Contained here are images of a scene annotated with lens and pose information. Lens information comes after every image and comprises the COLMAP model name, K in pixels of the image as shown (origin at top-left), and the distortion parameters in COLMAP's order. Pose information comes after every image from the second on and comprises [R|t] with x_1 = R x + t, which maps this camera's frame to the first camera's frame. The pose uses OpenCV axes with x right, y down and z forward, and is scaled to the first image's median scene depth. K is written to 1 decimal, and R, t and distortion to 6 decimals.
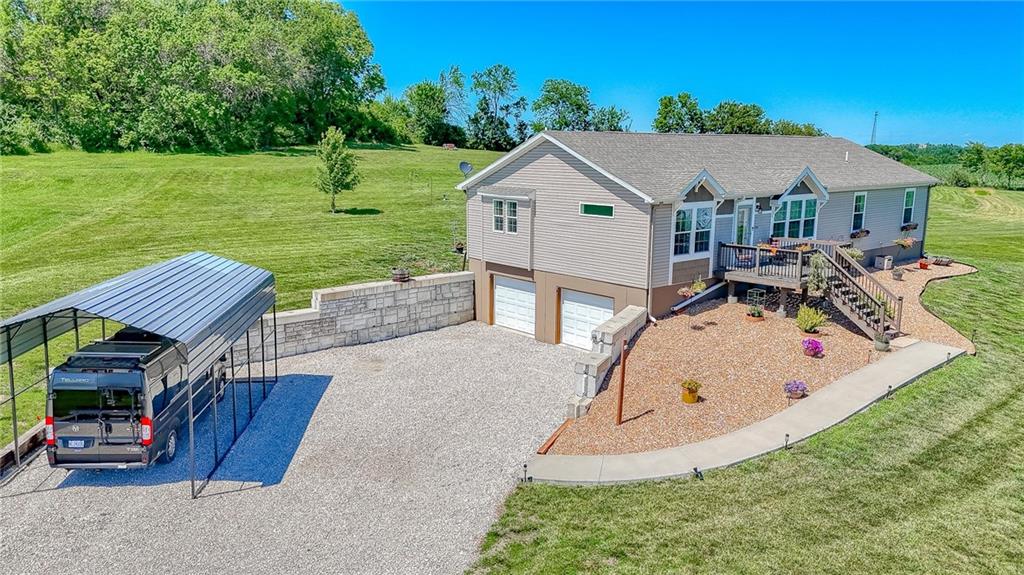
lens RADIAL K [[757.2, 0, 514.1], [0, 757.2, 286.0], [0, 0, 1]] dist [0.070172, -0.066344]
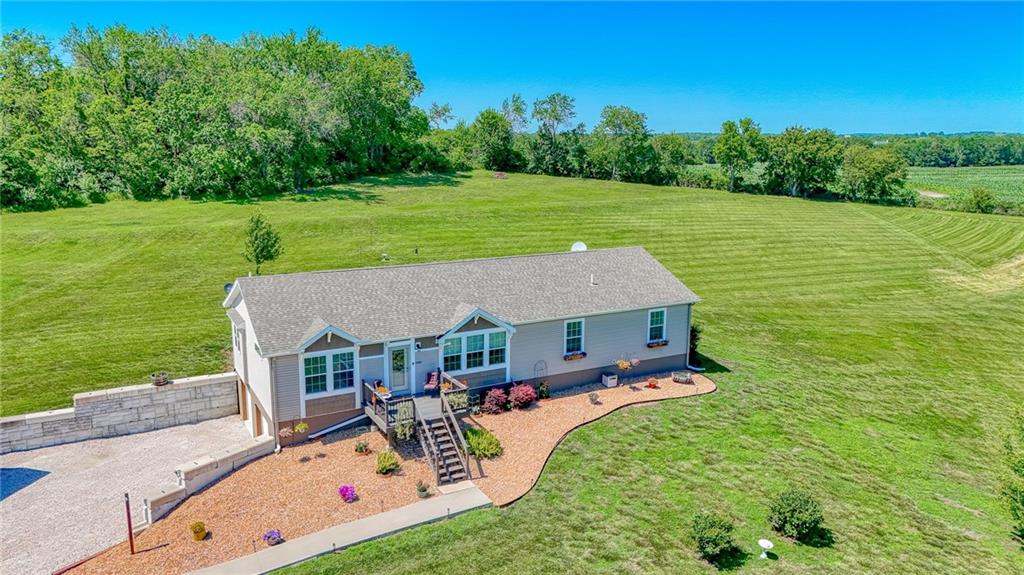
lens RADIAL K [[752.8, 0, 514.7], [0, 752.8, 291.9], [0, 0, 1]] dist [0.065092, -0.056762]
pose [[0.976806, 0.042580, -0.209851, 0.618683], [-0.037486, 0.998899, 0.028196, -0.197192], [0.210820, -0.019675, 0.977327, -0.084983]]
